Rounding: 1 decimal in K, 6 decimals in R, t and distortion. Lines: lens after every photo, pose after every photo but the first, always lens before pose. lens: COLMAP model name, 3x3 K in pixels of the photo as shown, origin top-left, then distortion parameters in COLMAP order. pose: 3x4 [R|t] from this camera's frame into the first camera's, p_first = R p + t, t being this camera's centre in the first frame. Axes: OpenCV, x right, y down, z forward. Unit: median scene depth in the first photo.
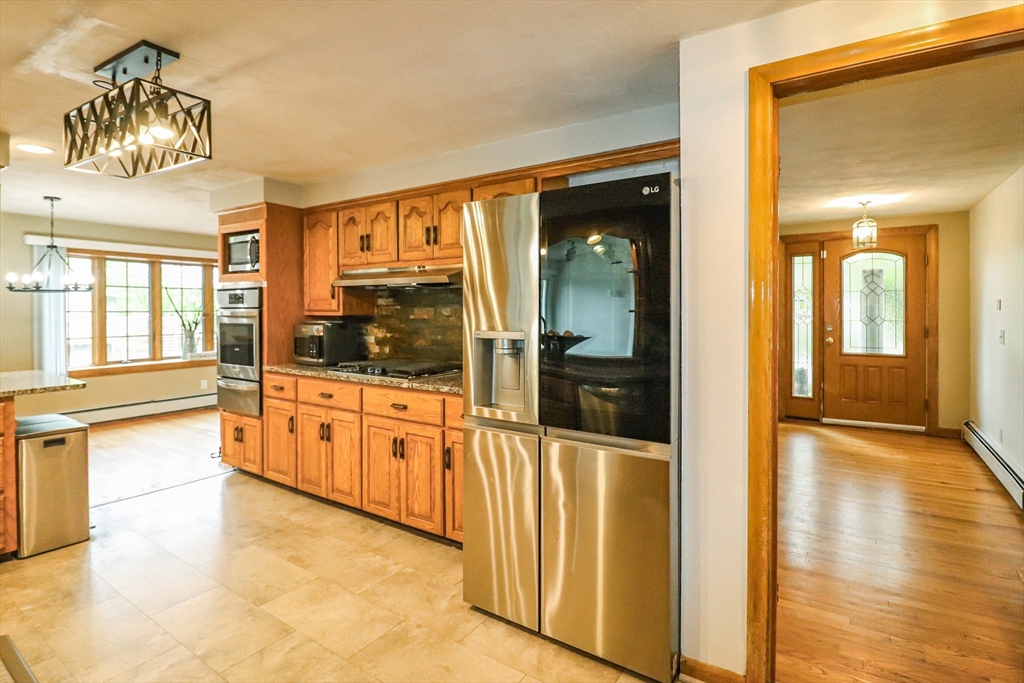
lens RADIAL K [[488.0, 0, 522.0], [0, 488.0, 309.4], [0, 0, 1]] dist [-0.008282, -0.007403]
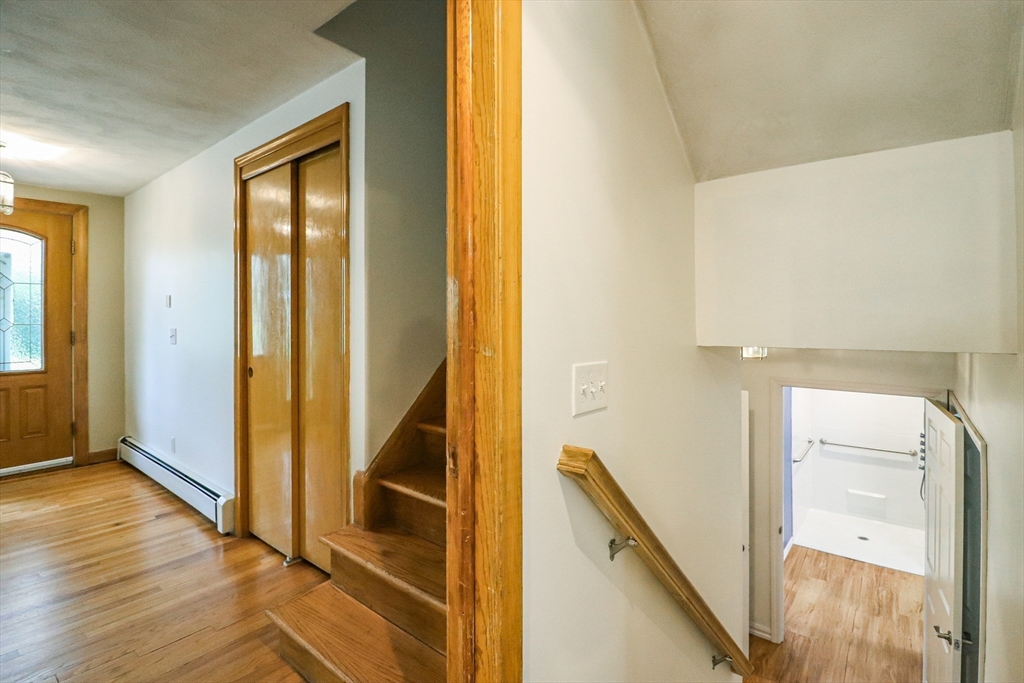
lens RADIAL K [[488.0, 0, 509.9], [0, 488.0, 309.9], [0, 0, 1]] dist [-0.008282, -0.007403]
pose [[0.084562, 0.015468, 0.996298, 0.102921], [0.008794, 0.999829, -0.016269, 0.020878], [-0.996379, 0.010137, 0.084412, 0.213570]]
